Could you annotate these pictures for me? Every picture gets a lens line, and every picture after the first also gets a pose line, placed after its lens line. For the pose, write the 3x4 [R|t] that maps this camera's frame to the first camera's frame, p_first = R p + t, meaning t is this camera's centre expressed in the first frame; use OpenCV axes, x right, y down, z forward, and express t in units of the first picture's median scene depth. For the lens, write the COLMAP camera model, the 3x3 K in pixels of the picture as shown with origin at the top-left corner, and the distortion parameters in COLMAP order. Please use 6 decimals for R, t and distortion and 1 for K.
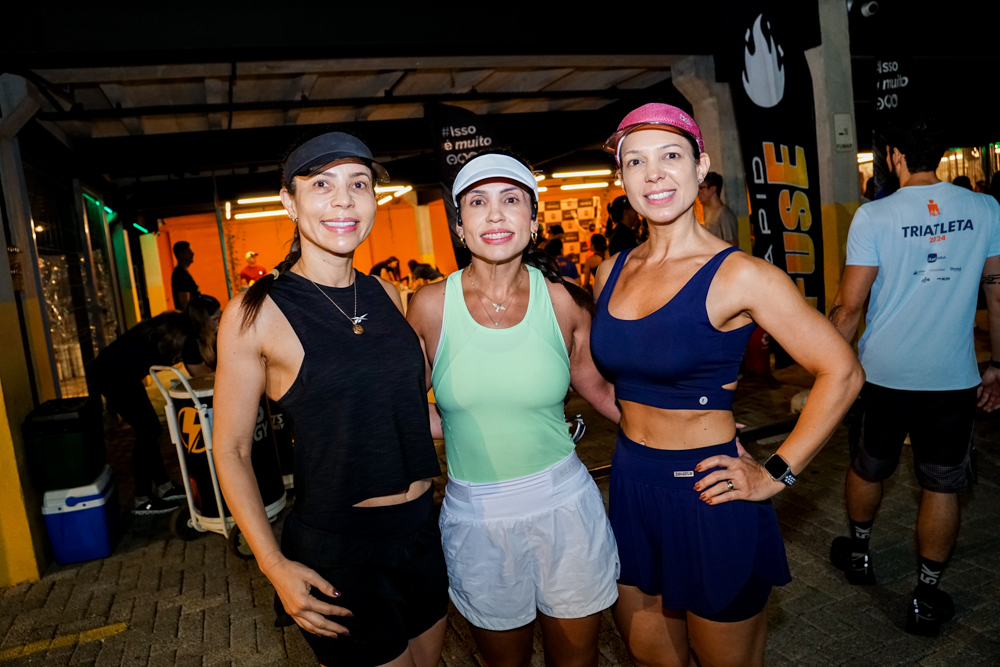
lens RADIAL K [[735.2, 0, 501.9], [0, 735.2, 318.5], [0, 0, 1]] dist [-0.154492, 0.131156]
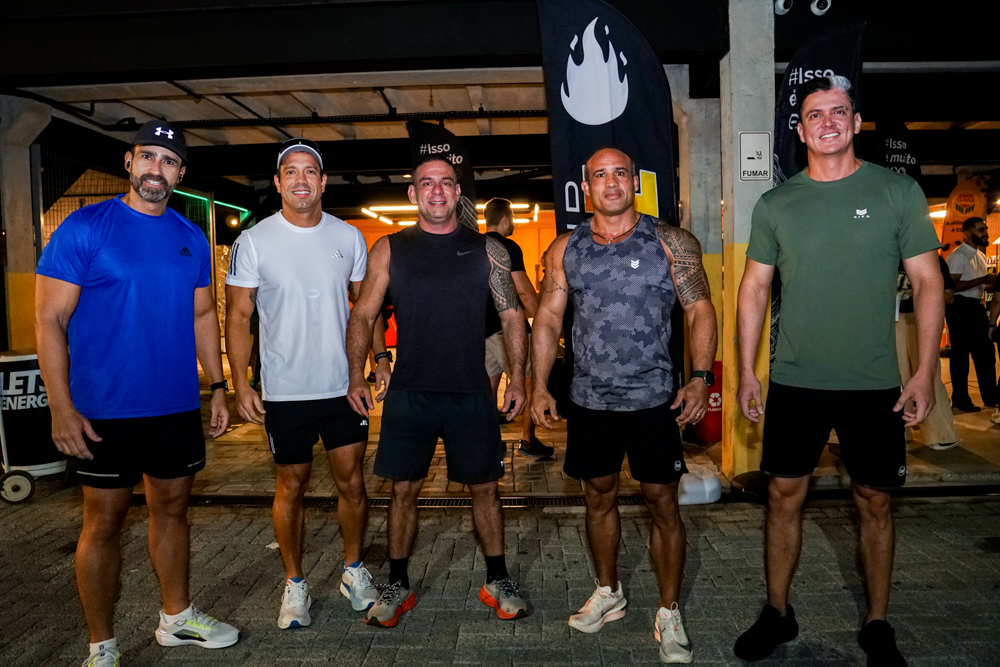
lens RADIAL K [[735.2, 0, 501.9], [0, 735.2, 318.5], [0, 0, 1]] dist [-0.154492, 0.131156]
pose [[0.908525, 0.116264, -0.401329, 0.633274], [-0.125602, 0.992076, 0.003064, -0.051473], [0.398505, 0.047624, 0.915929, 0.163362]]
